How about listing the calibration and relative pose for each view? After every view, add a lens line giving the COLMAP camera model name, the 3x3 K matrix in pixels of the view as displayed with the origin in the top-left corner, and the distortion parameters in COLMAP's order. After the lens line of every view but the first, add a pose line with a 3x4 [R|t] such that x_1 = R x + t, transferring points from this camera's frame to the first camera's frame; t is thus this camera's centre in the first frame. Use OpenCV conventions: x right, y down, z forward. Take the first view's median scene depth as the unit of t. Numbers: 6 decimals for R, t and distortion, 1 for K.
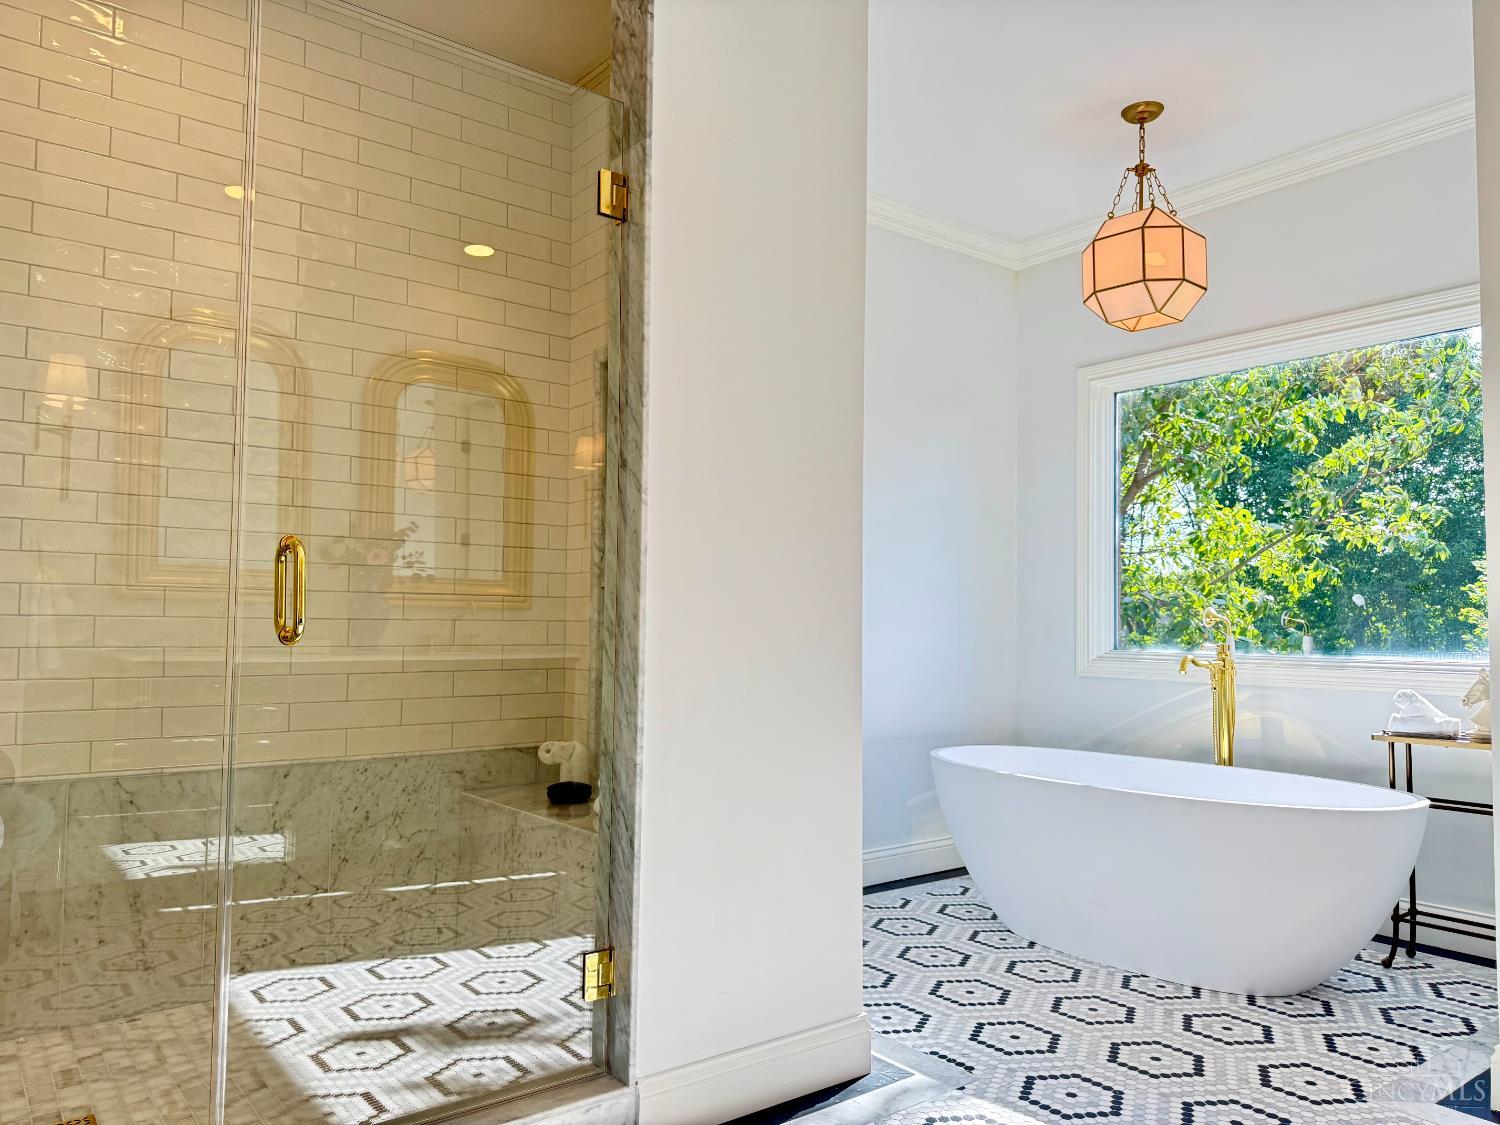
lens RADIAL K [[1072.3, 0, 759.3], [0, 1072.3, 557.2], [0, 0, 1]] dist [0.007523, -0.002920]
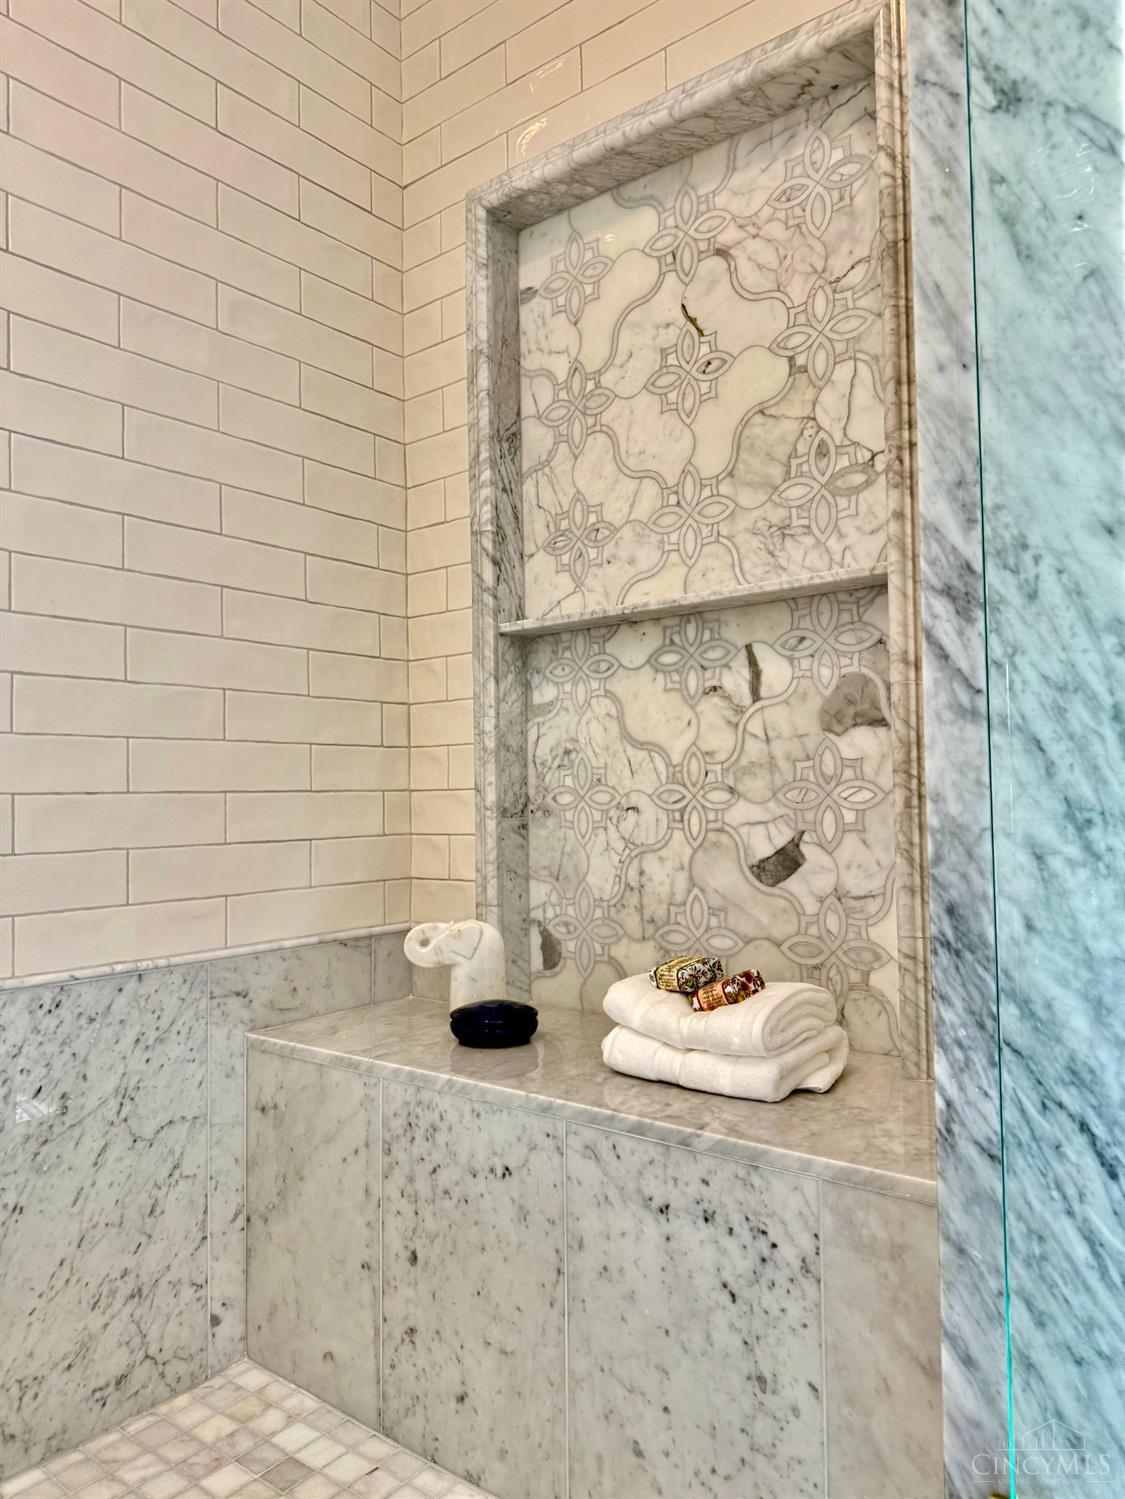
lens RADIAL K [[1071.6, 0, 552.9], [0, 1071.6, 761.5], [0, 0, 1]] dist [0.007523, -0.002920]
pose [[0.976888, -0.014751, 0.213241, -0.248969], [0.008473, 0.999504, 0.030327, 0.080666], [-0.213582, -0.027819, 0.976529, 0.498168]]
